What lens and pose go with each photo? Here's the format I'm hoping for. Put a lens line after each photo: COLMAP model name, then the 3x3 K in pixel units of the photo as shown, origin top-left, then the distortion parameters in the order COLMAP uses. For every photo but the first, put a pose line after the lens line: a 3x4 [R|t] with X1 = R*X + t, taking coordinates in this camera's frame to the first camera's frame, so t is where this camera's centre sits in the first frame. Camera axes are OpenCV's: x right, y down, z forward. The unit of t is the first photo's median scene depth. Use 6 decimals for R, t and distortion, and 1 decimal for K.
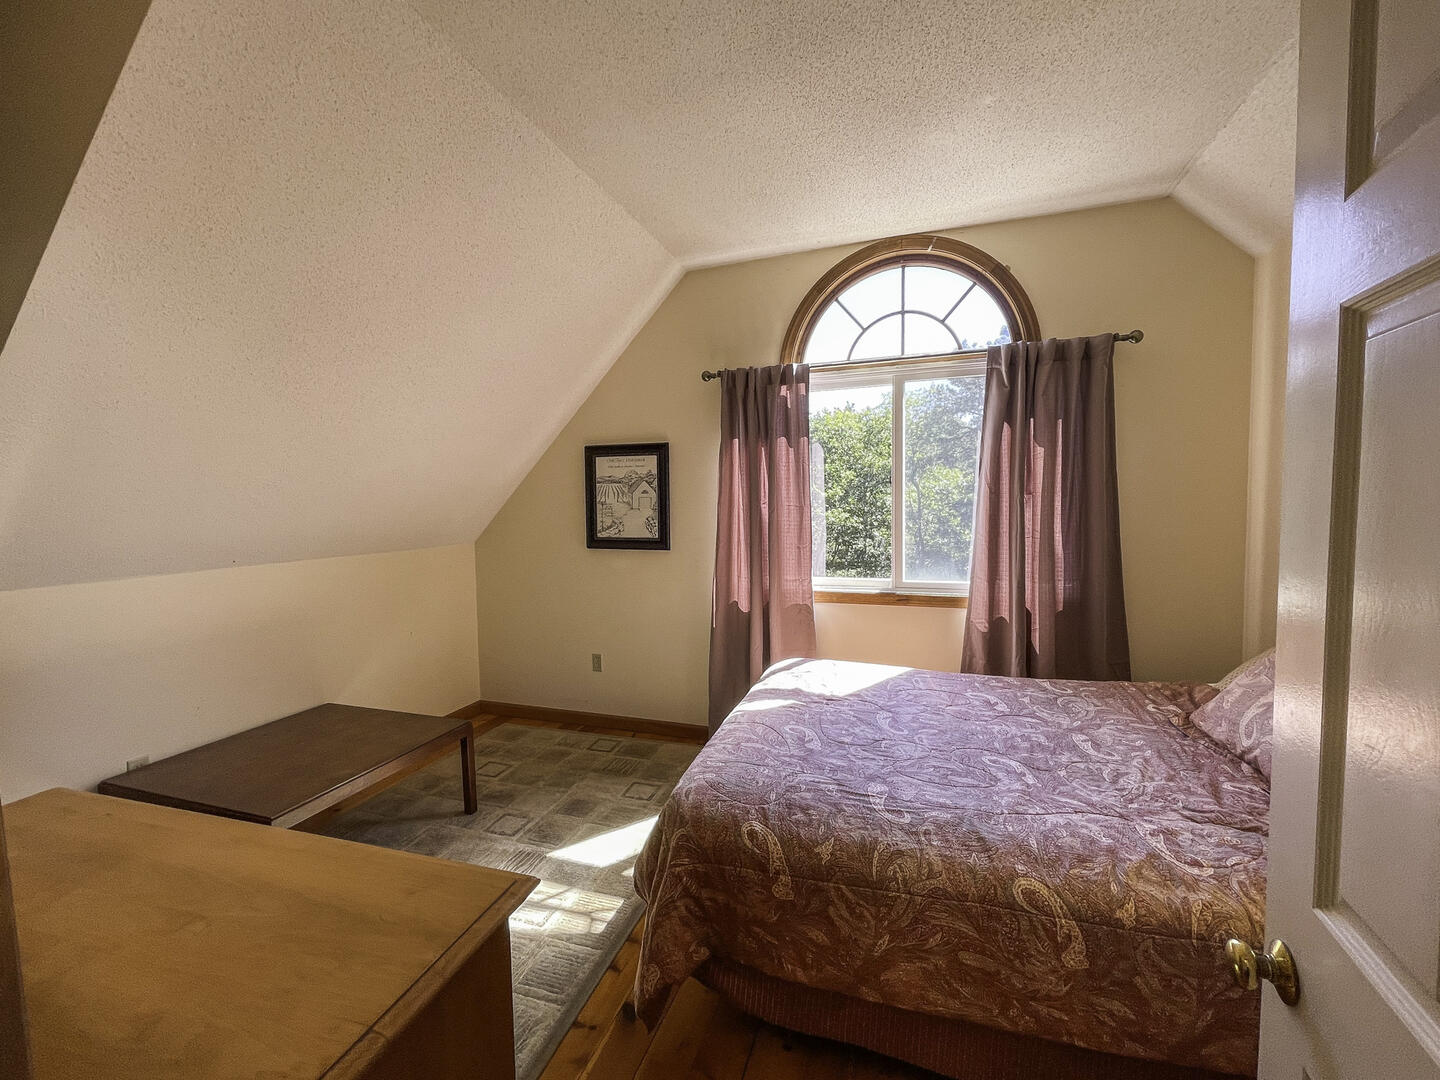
lens RADIAL K [[602.2, 0, 718.1], [0, 602.2, 538.3], [0, 0, 1]] dist [-0.005273, 0.001680]
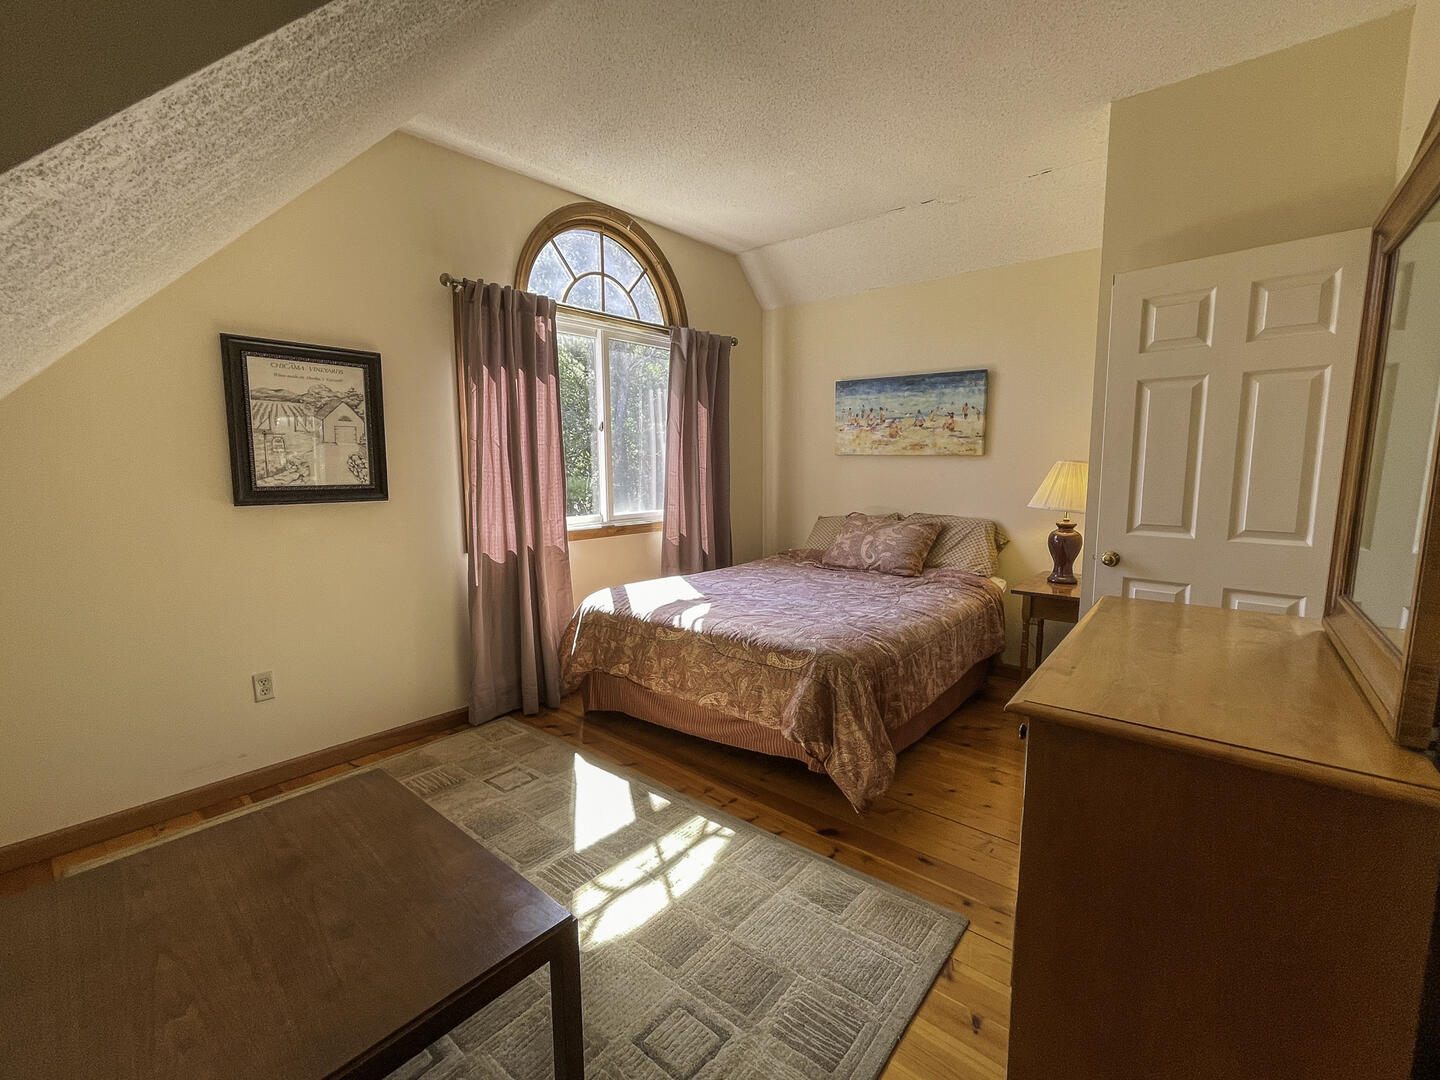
lens RADIAL K [[622.1, 0, 717.8], [0, 622.1, 536.6], [0, 0, 1]] dist [-0.002520, -0.000222]
pose [[0.378367, -0.093755, 0.920895, -0.641473], [0.059032, 0.995276, 0.077074, 0.029450], [-0.923771, 0.025200, 0.382114, 0.328750]]
